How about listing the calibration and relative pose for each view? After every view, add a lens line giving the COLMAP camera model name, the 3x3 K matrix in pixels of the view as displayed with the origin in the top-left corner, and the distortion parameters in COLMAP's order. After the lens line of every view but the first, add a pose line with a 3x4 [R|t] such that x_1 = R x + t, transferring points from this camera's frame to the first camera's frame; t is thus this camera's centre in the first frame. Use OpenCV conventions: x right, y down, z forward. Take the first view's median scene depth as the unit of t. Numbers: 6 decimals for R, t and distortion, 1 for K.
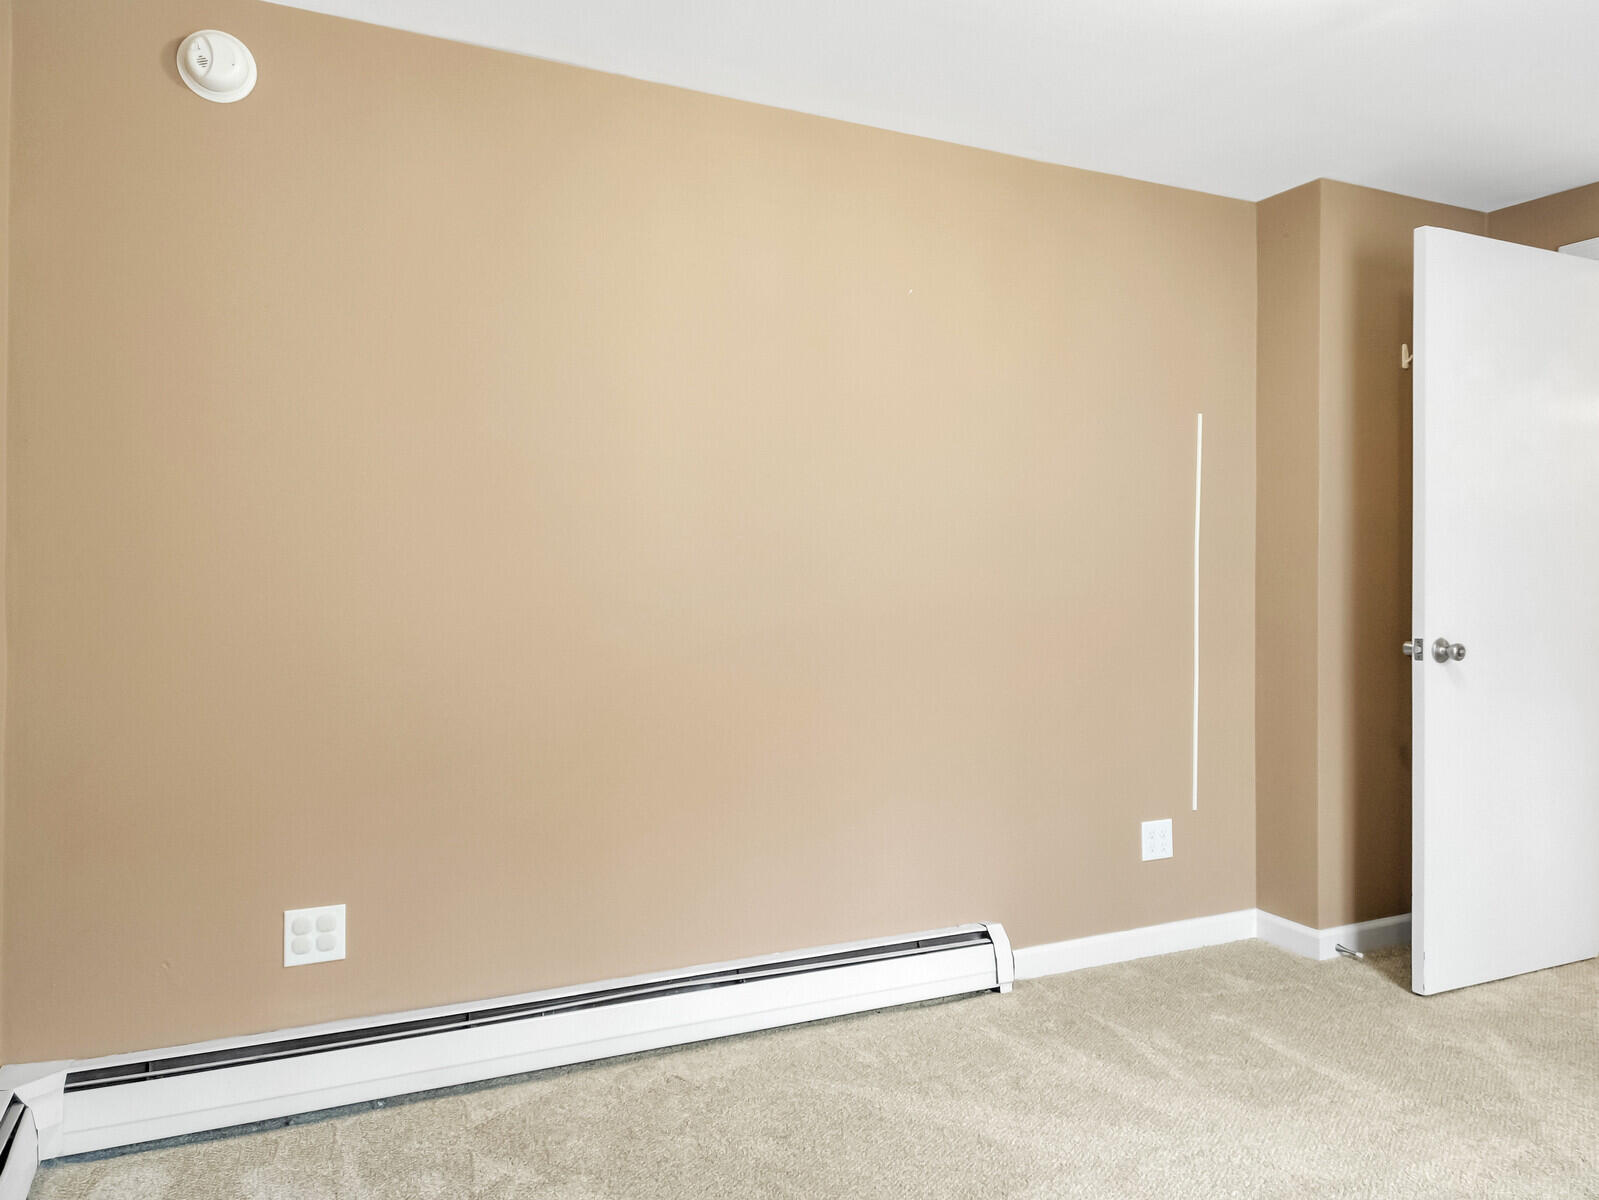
lens RADIAL K [[1024.3, 0, 799.3], [0, 1024.3, 595.1], [0, 0, 1]] dist [0.017356, -0.003468]
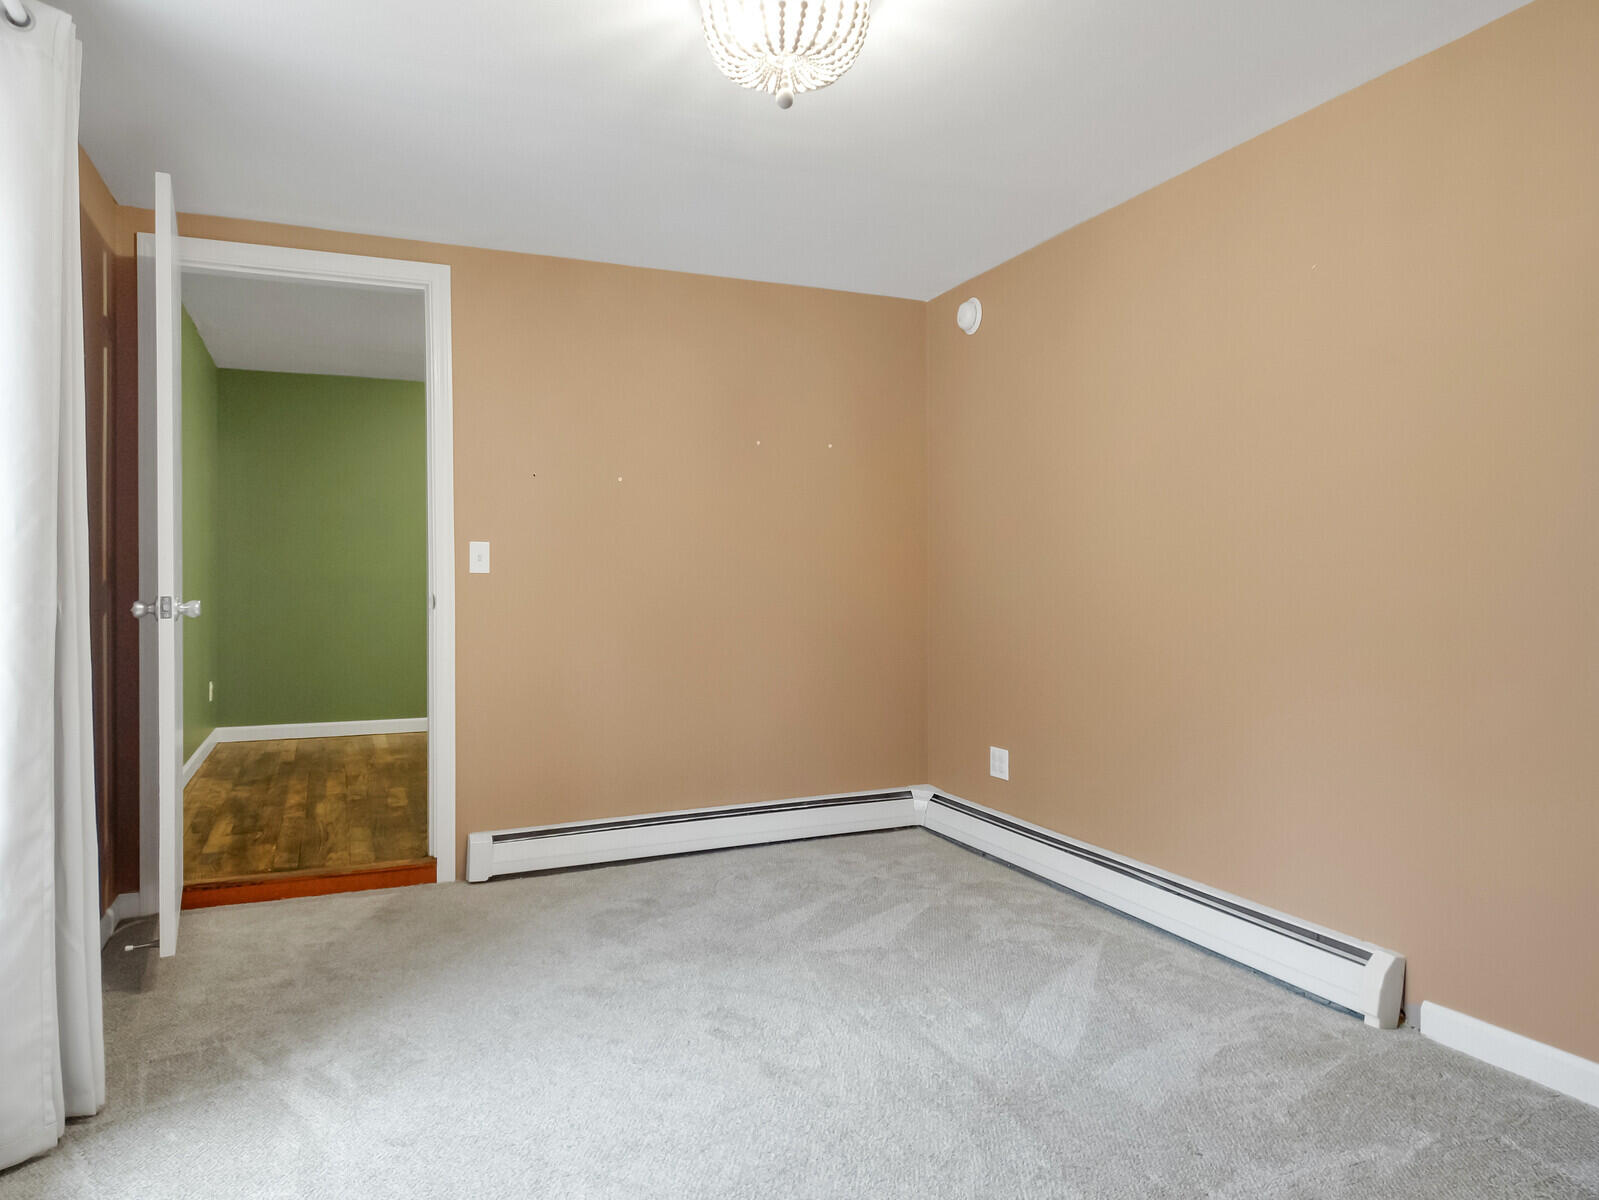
lens RADIAL K [[1024.3, 0, 798.9], [0, 1024.3, 600.3], [0, 0, 1]] dist [0.017356, -0.003468]
pose [[-0.019144, 0.003909, -0.999809, 1.340580], [-0.006318, 0.999972, 0.004030, 0.032256], [0.999797, 0.006394, -0.019119, 0.659627]]
